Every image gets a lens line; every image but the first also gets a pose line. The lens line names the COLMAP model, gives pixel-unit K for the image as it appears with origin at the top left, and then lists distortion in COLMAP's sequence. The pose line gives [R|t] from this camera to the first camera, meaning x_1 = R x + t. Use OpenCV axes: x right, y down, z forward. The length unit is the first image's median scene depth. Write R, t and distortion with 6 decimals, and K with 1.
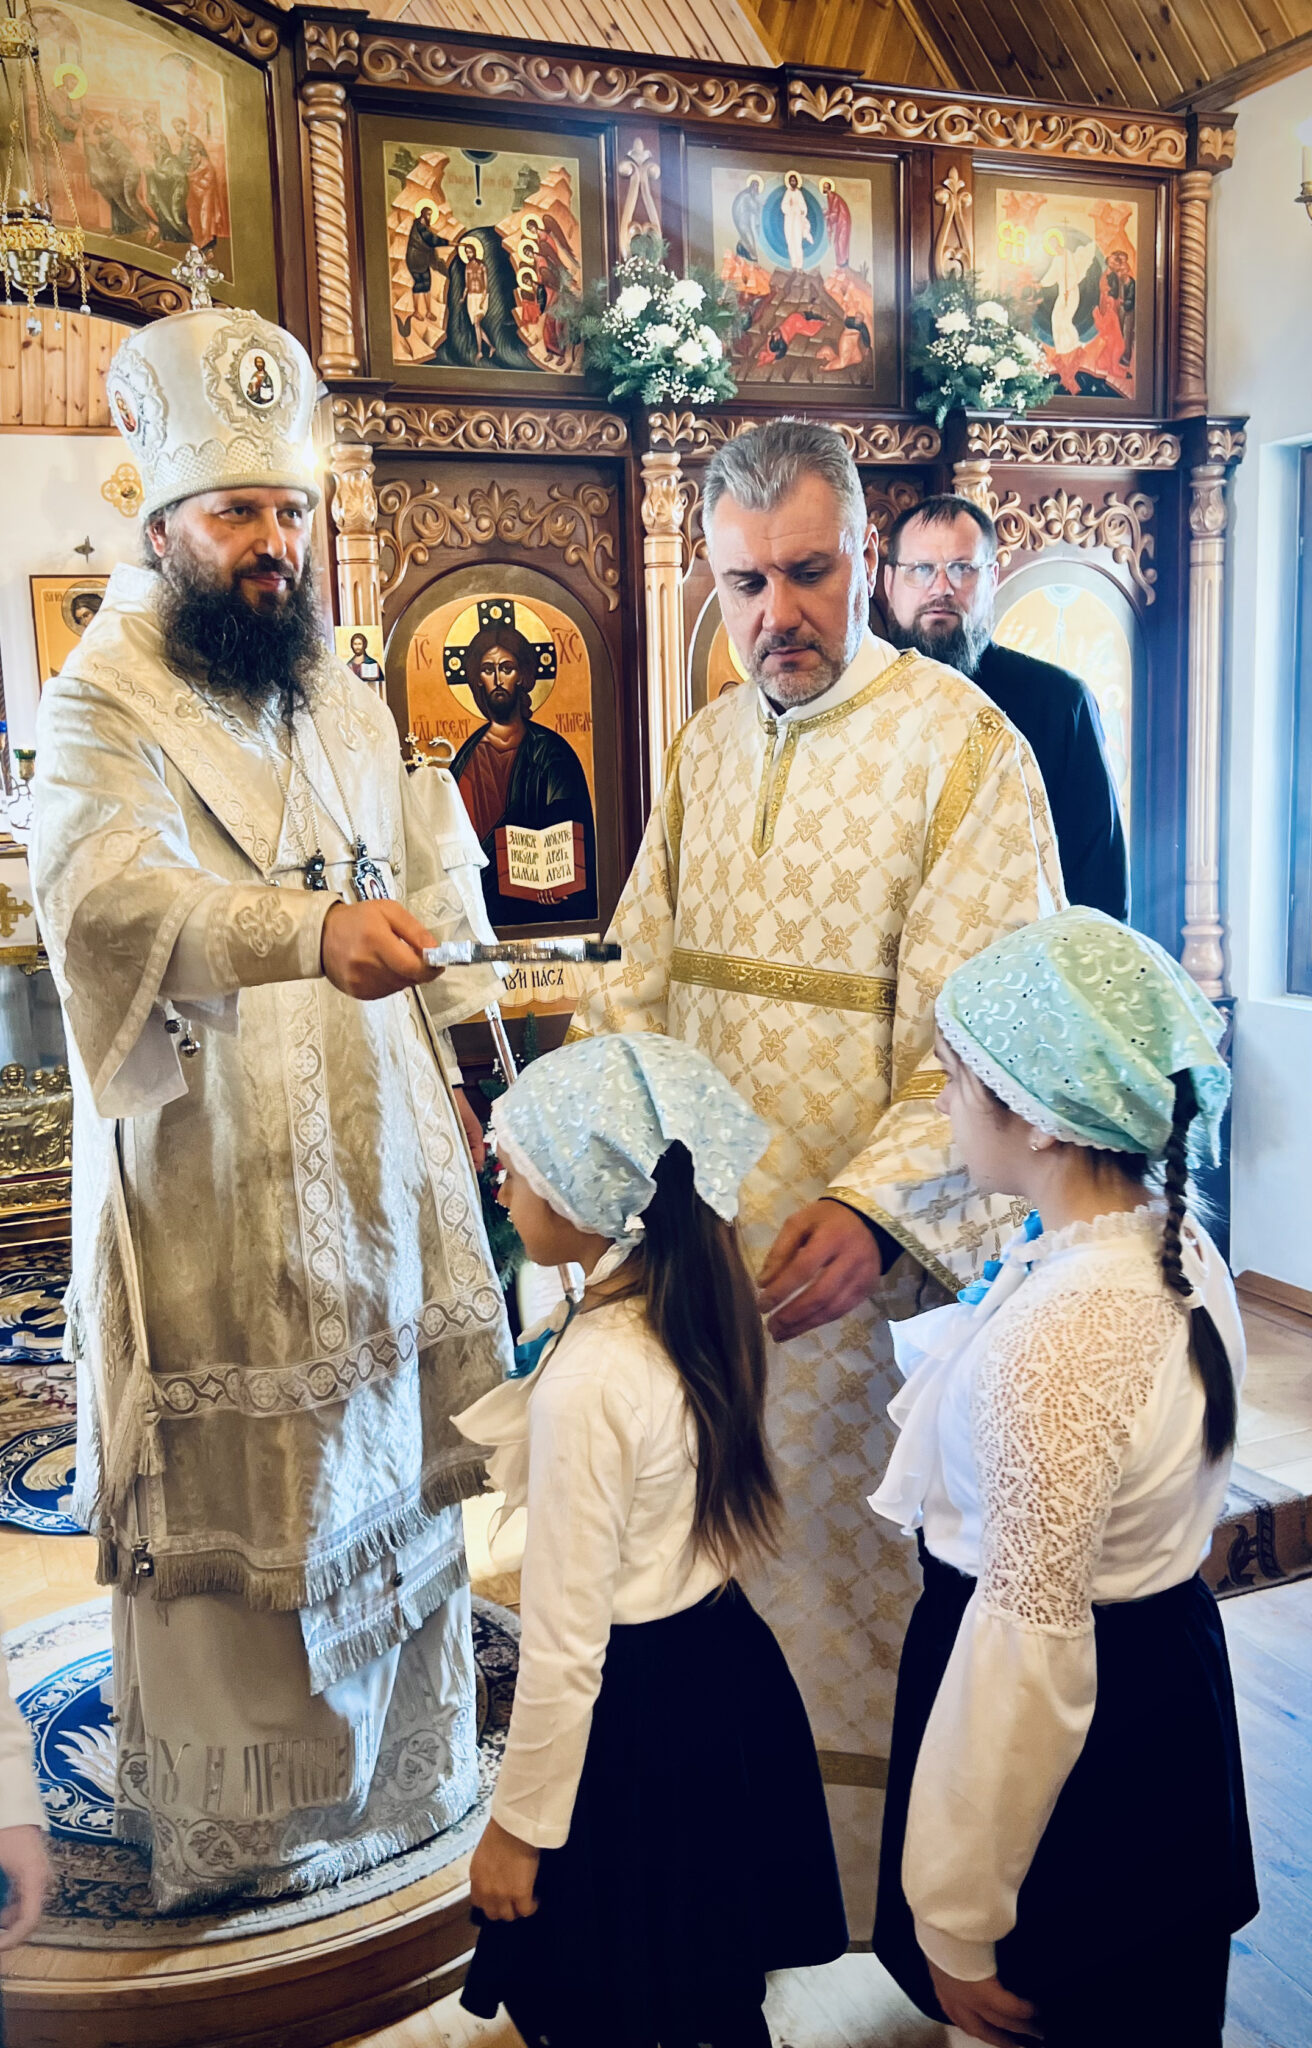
lens RADIAL K [[1815.1, 0, 608.8], [0, 1815.1, 1006.0], [0, 0, 1]] dist [0.069729, -0.123021]
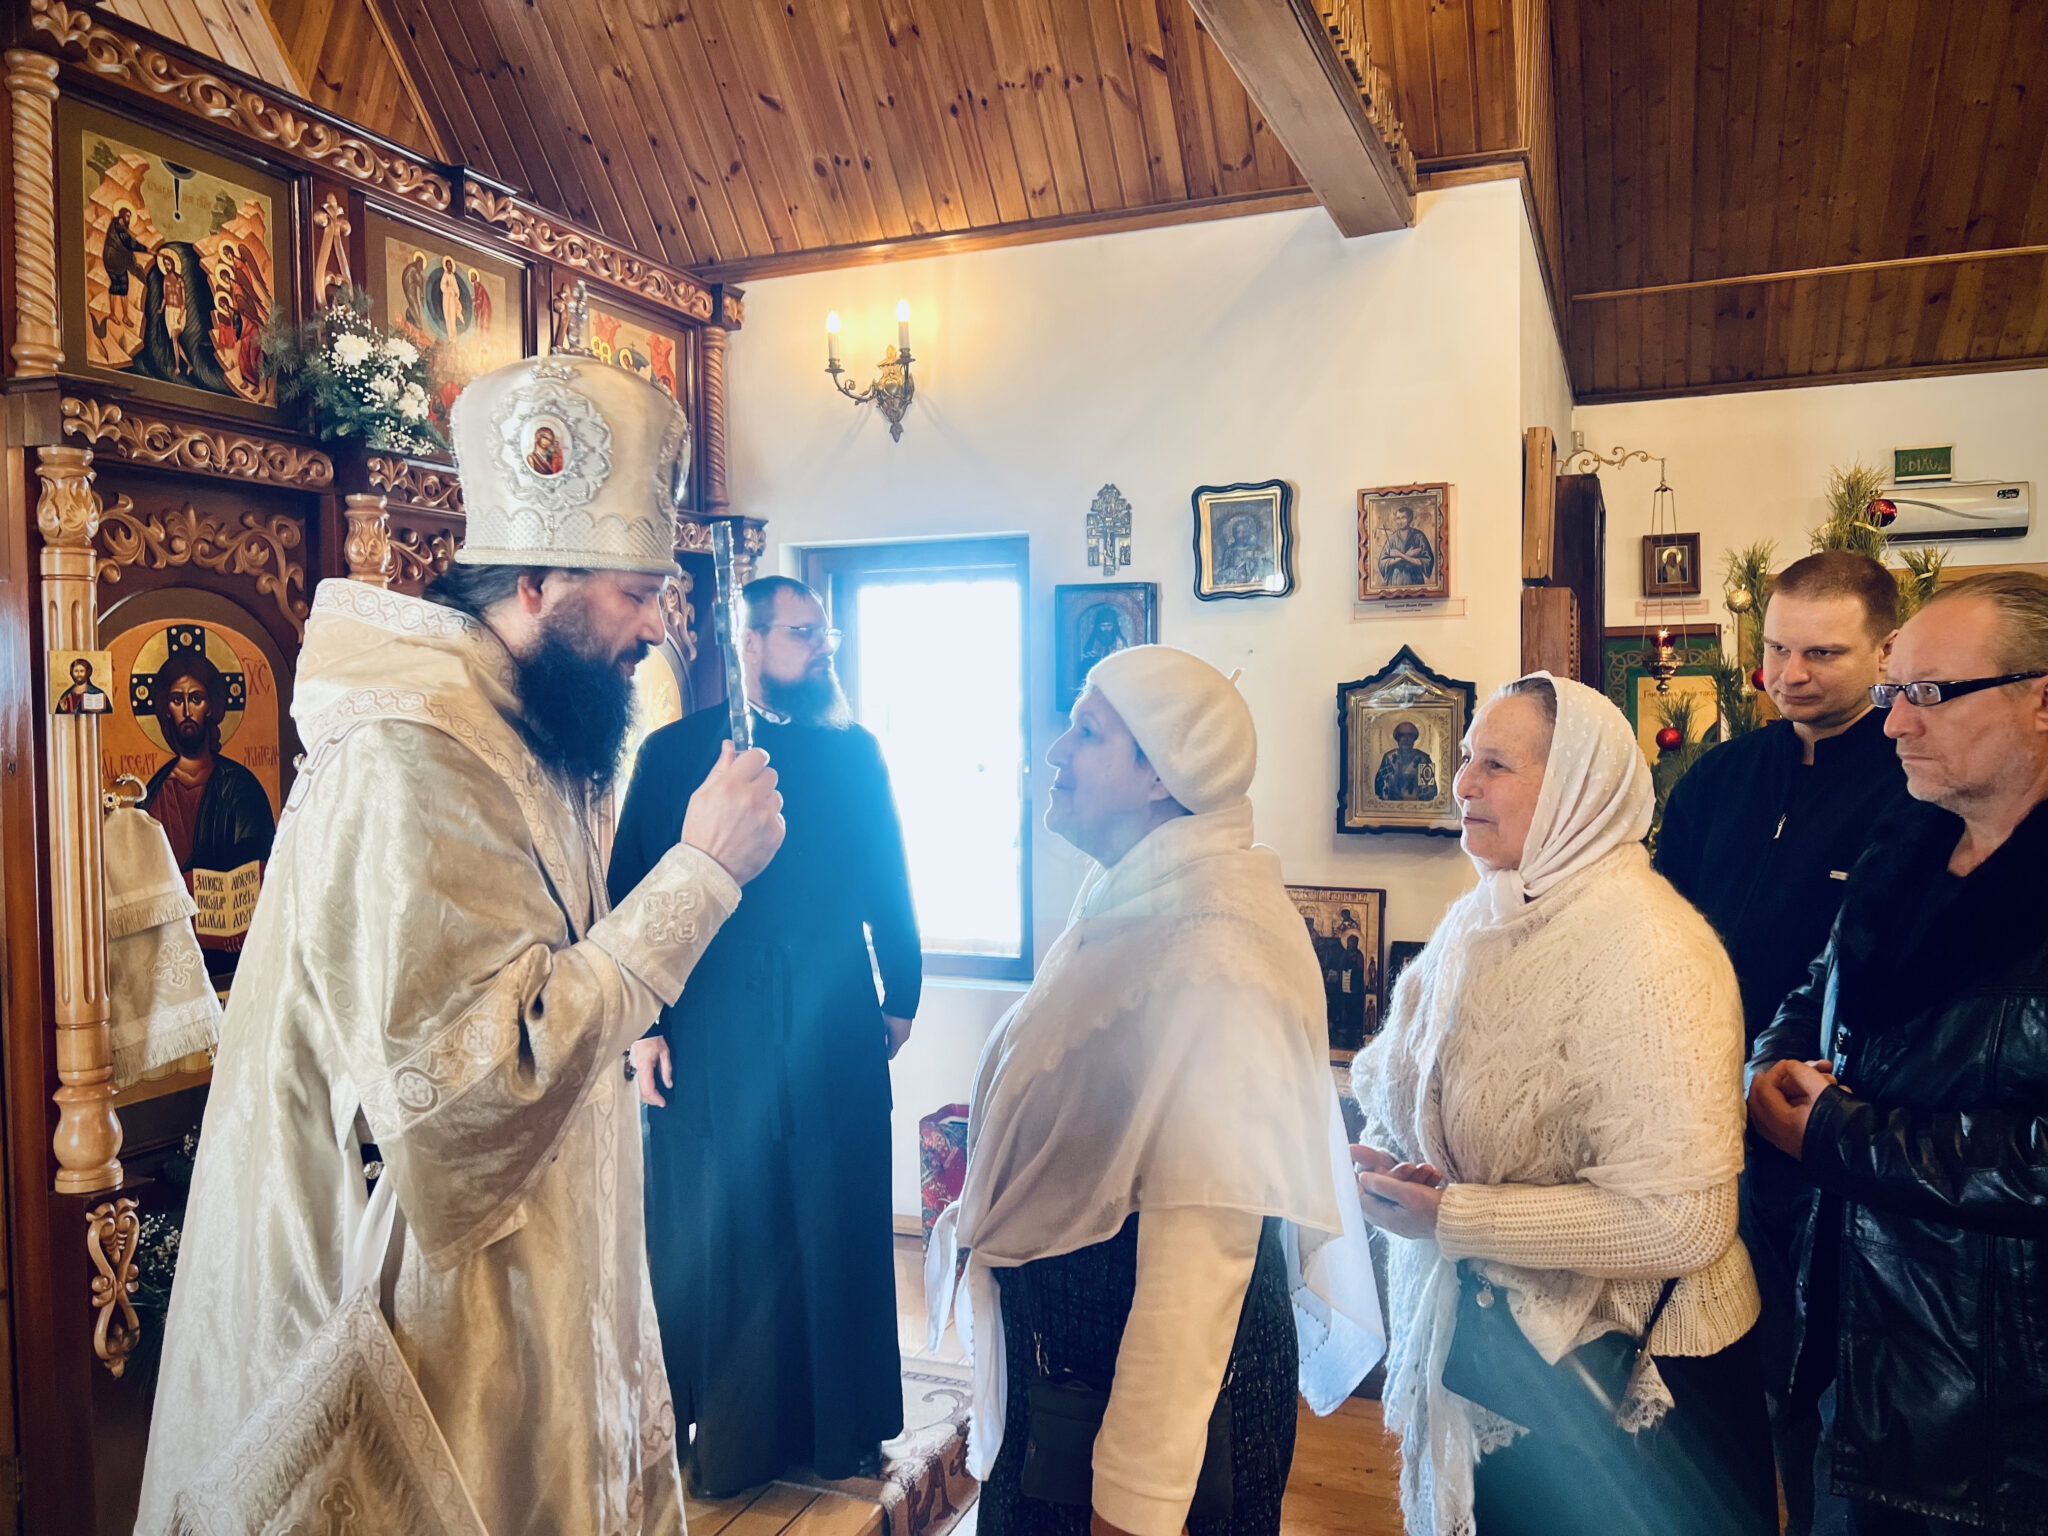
lens RADIAL K [[1524.8, 0, 1024.5], [0, 1524.8, 748.9], [0, 0, 1]] dist [0.058721, -0.061355]
pose [[0.703164, 0.005259, 0.711008, -0.320201], [0.094622, 0.990386, -0.100903, -0.042906], [-0.704703, 0.138228, 0.695907, 0.168463]]
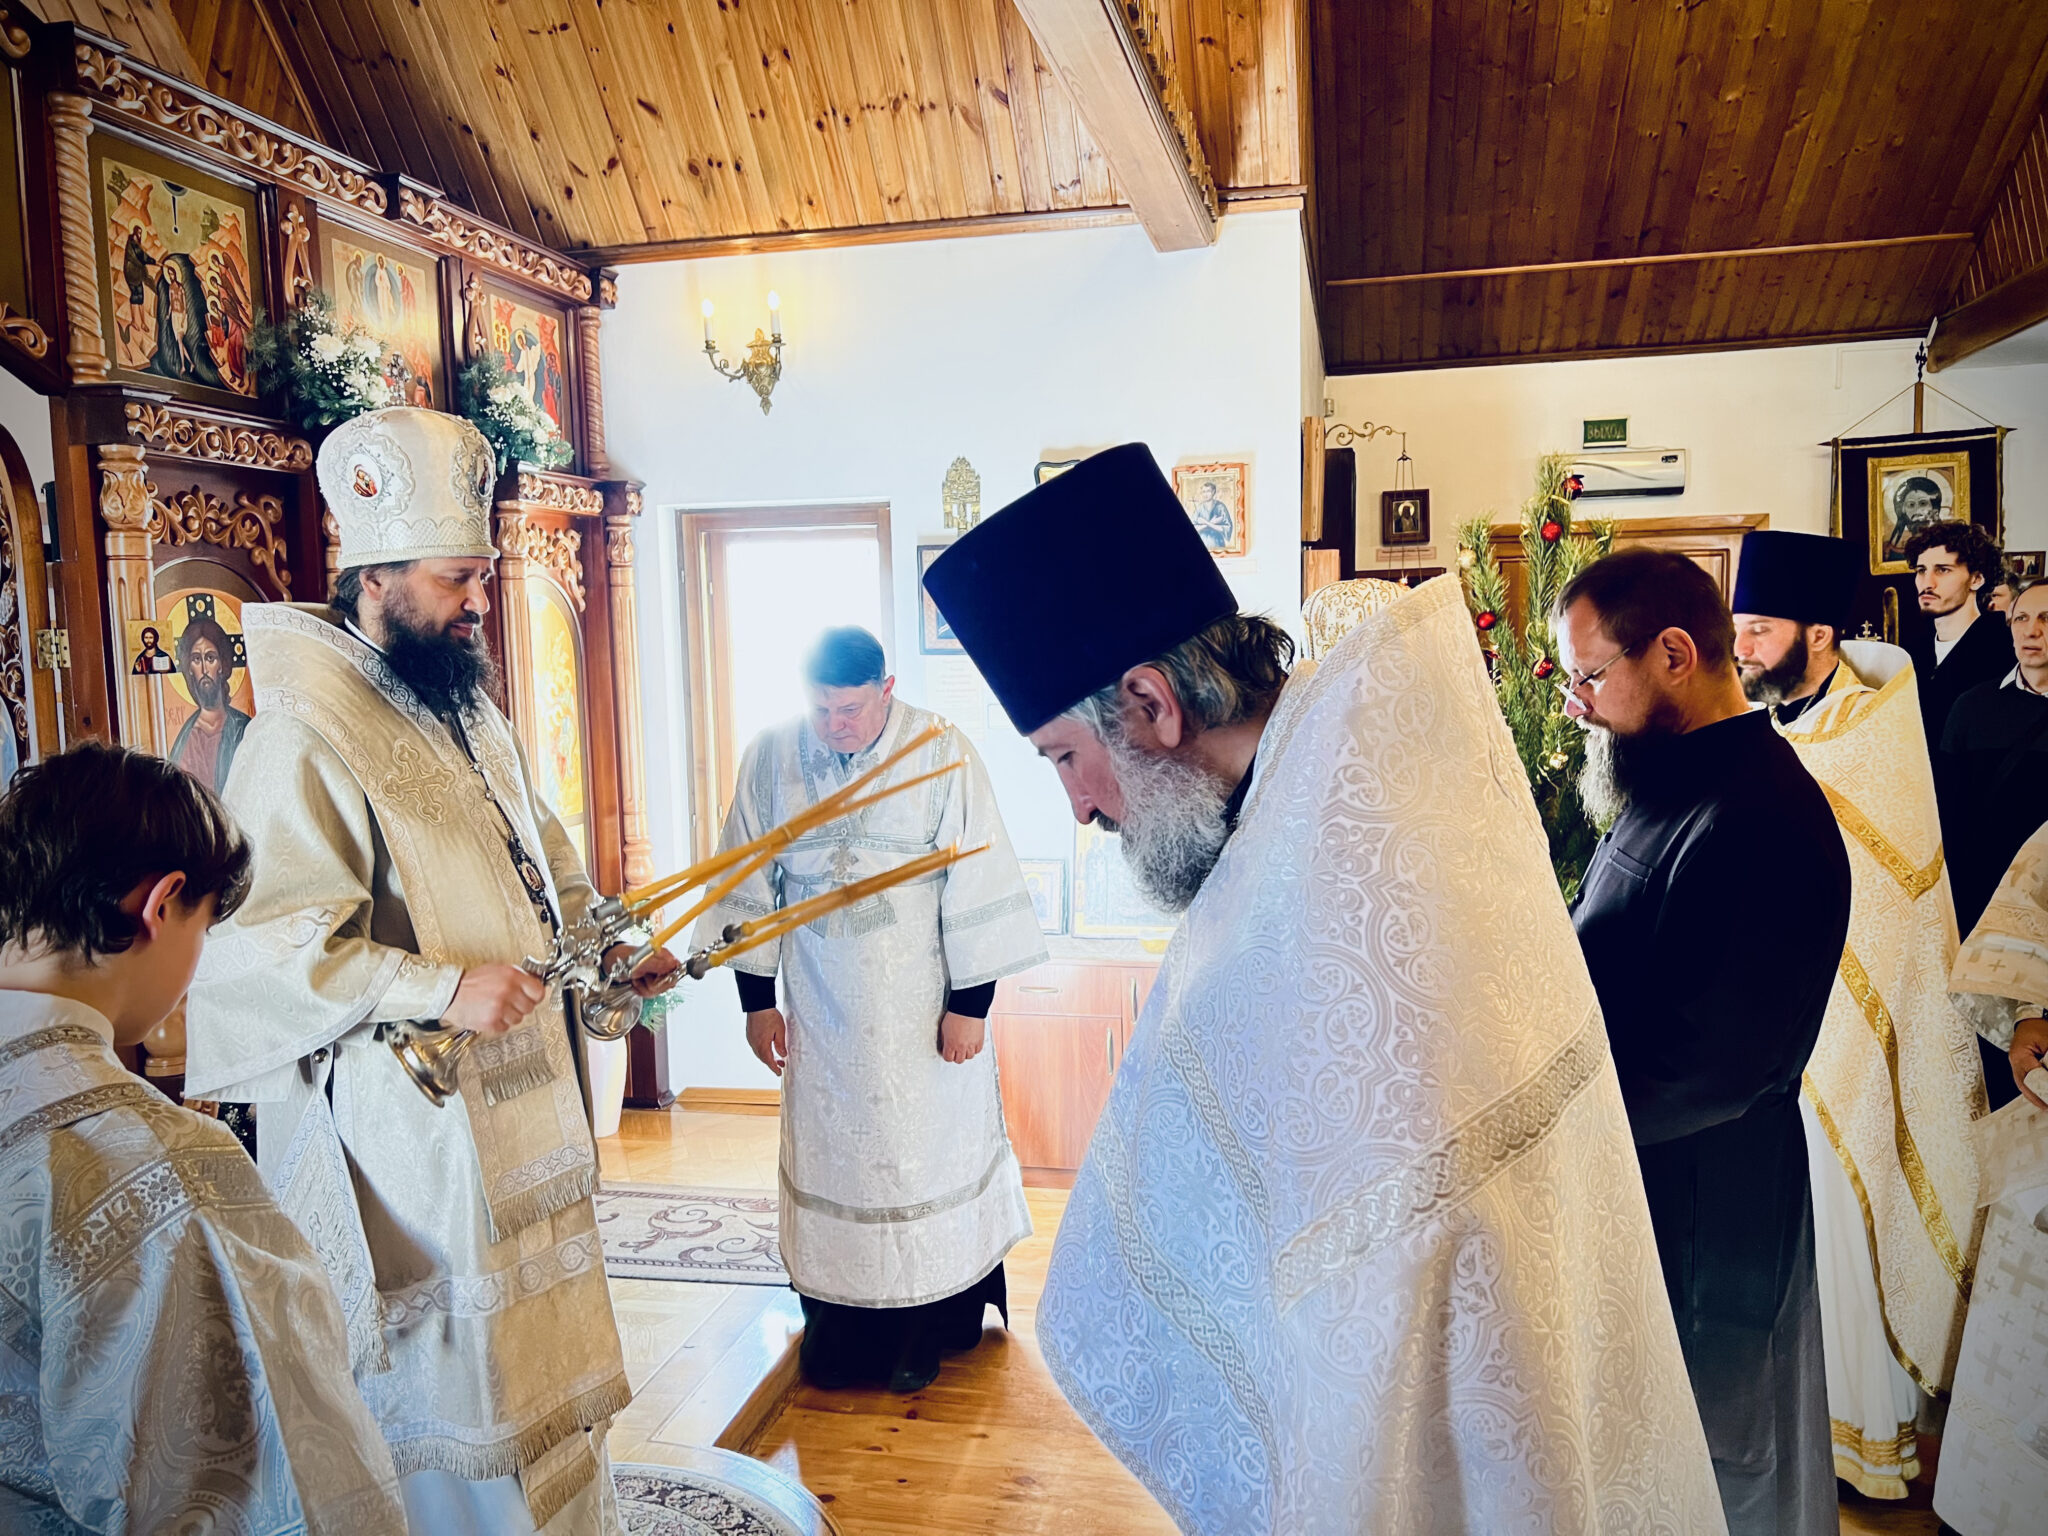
lens RADIAL K [[1522.8, 0, 1026.4], [0, 1522.8, 777.3], [0, 0, 1]] dist [0.053758, -0.055641]
pose [[0.576795, -0.058373, 0.814801, -0.521739], [0.127803, 0.991609, -0.019432, -0.039728], [-0.806830, 0.115342, 0.579415, 0.110187]]
